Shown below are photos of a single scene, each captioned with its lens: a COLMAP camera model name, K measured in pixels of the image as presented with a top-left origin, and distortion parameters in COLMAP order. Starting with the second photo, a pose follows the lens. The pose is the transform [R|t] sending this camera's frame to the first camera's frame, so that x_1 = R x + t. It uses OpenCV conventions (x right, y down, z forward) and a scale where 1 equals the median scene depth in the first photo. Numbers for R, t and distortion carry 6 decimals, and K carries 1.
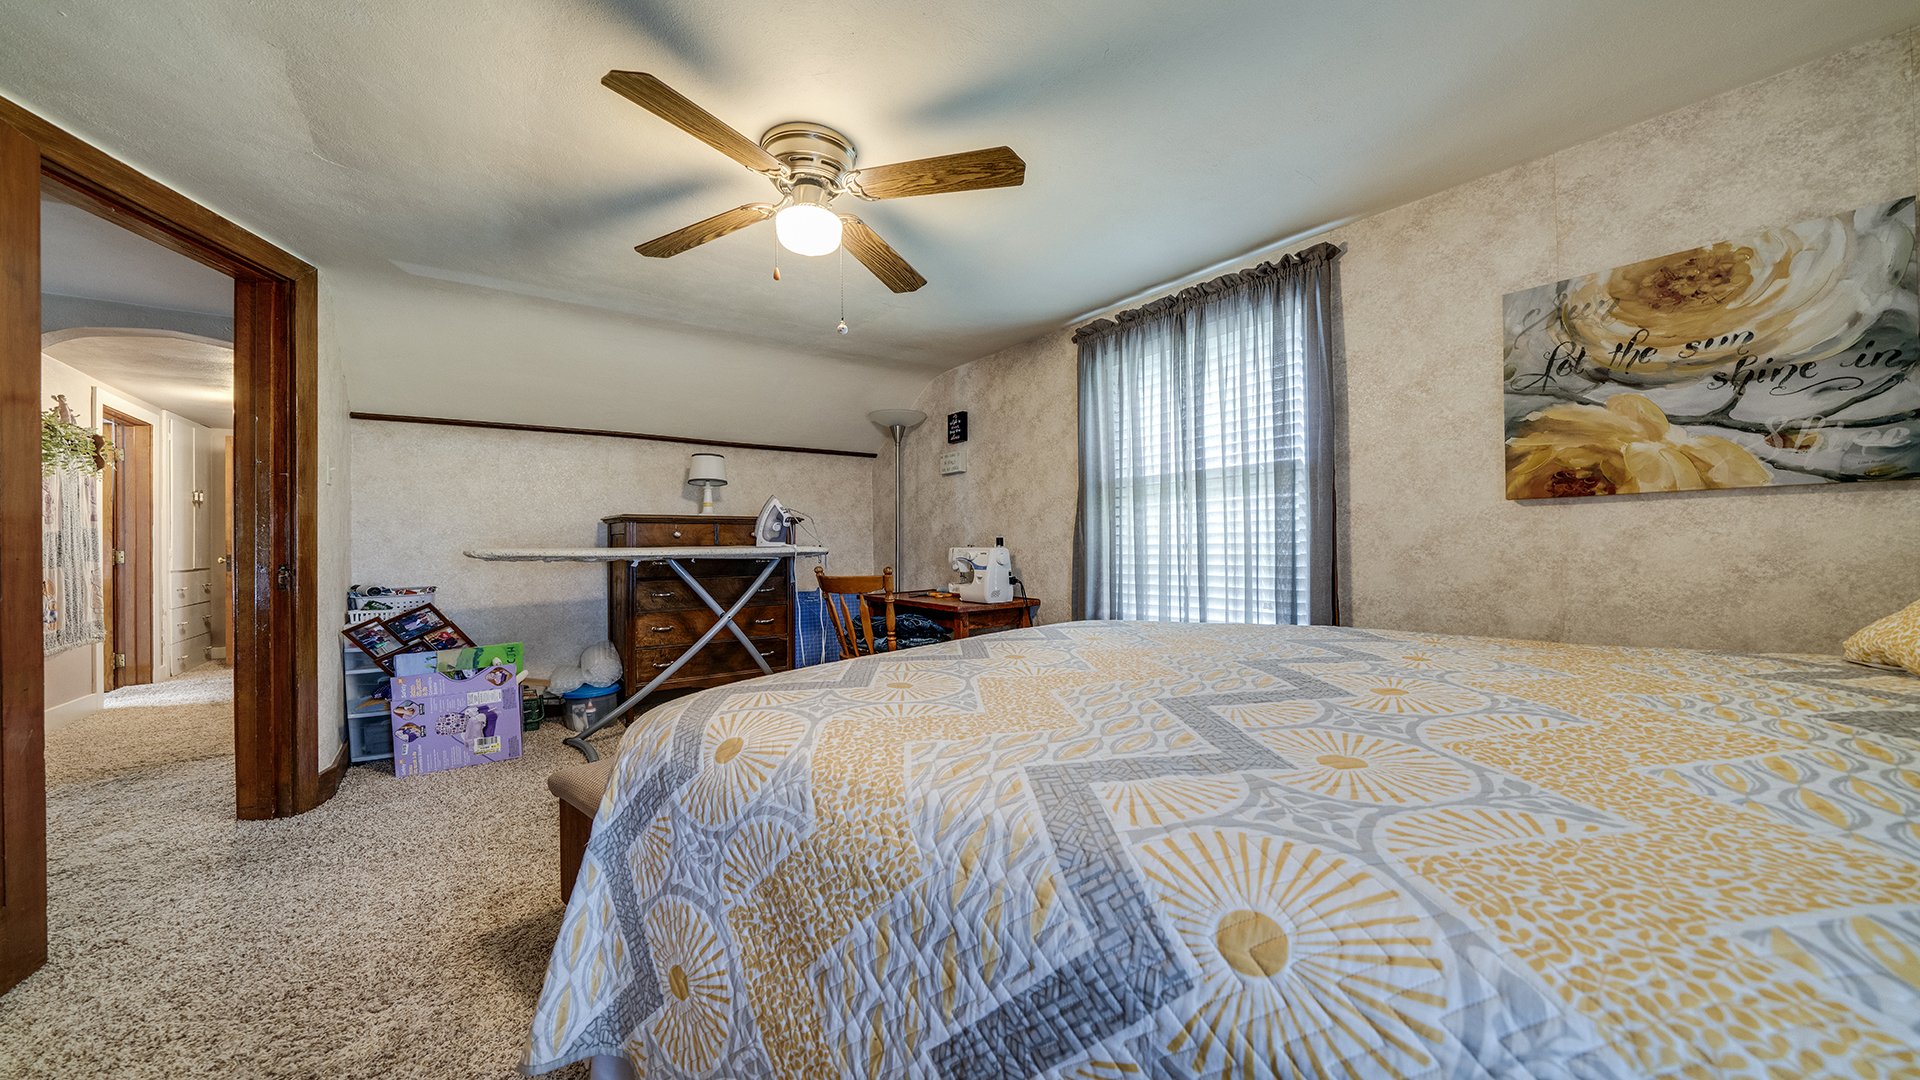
lens RADIAL K [[691.8, 0, 965.9], [0, 691.8, 537.2], [0, 0, 1]] dist [-0.000630, 0.000035]
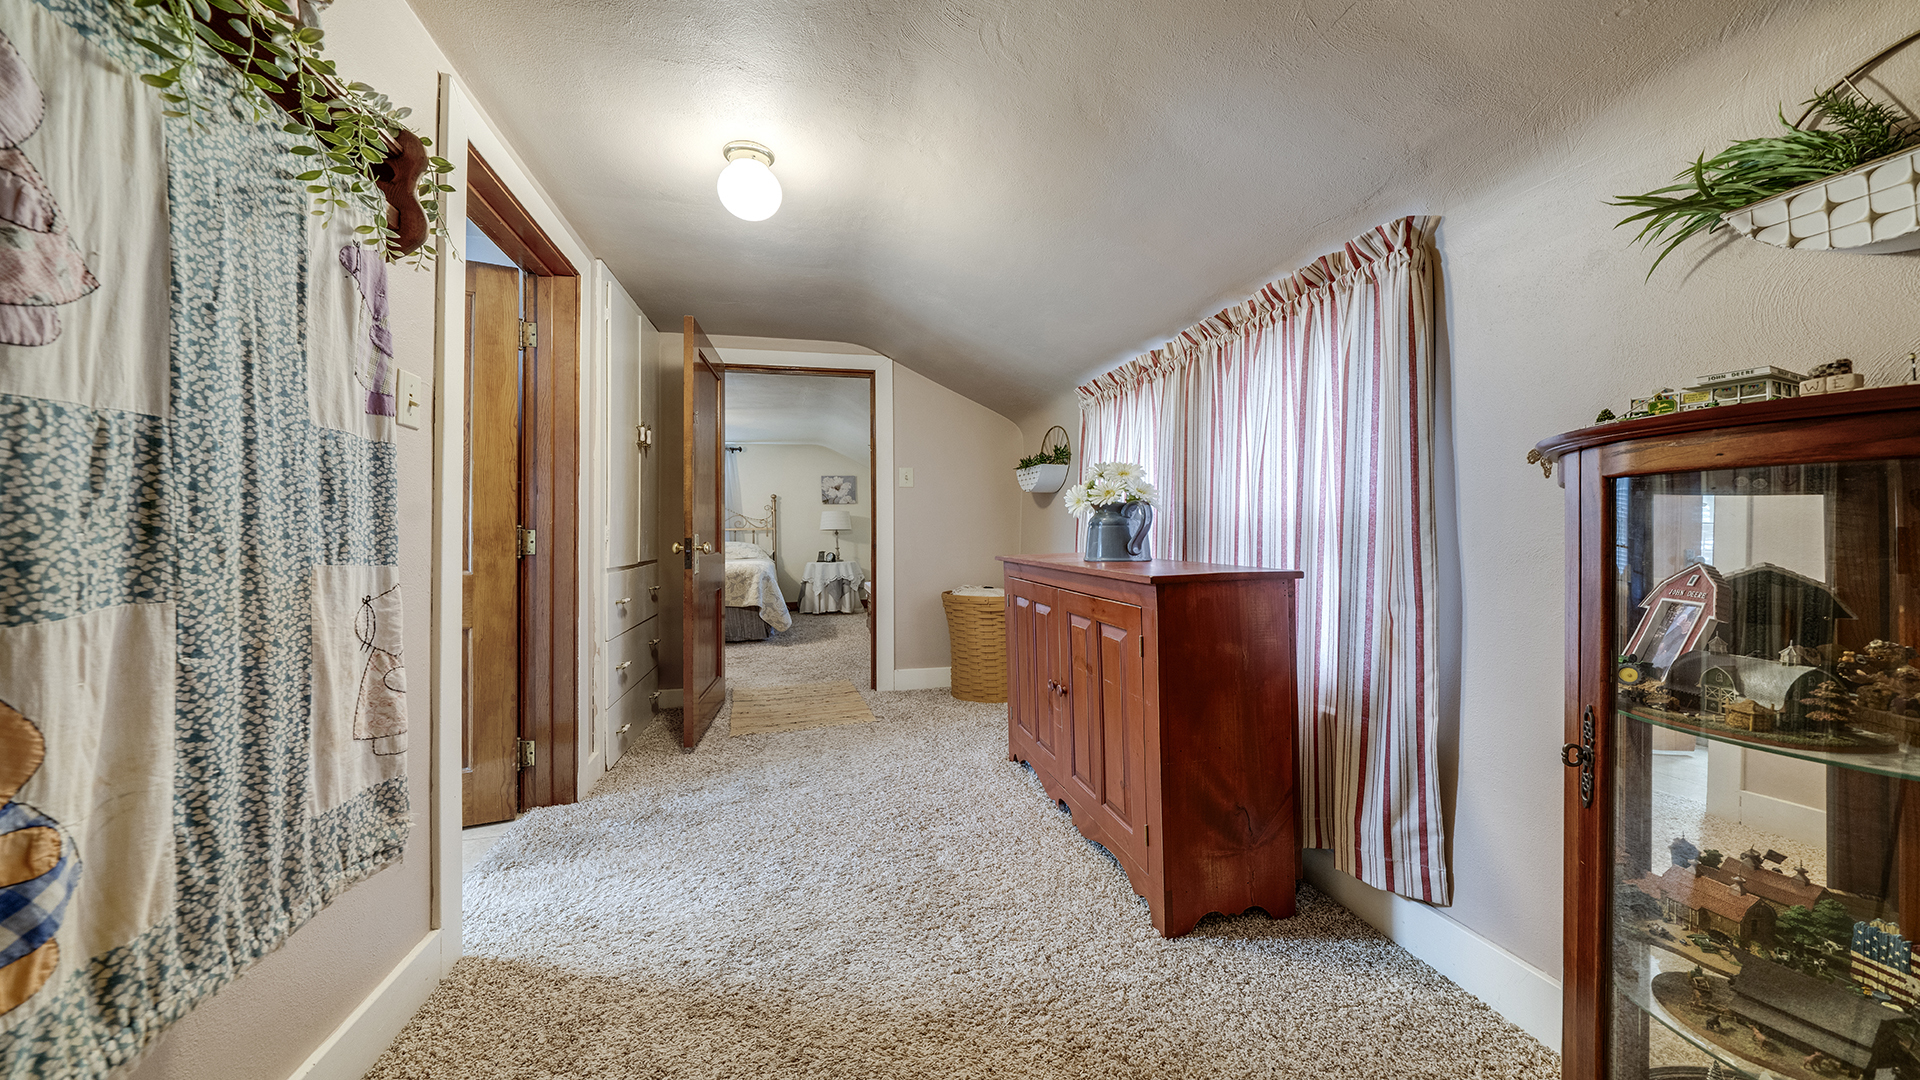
lens RADIAL K [[691.8, 0, 965.9], [0, 691.8, 537.2], [0, 0, 1]] dist [-0.000630, 0.000035]
pose [[0.924495, 0.017706, -0.380782, -0.921636], [-0.012266, 0.999785, 0.016710, 0.017190], [0.380996, -0.010778, 0.924514, 0.815818]]
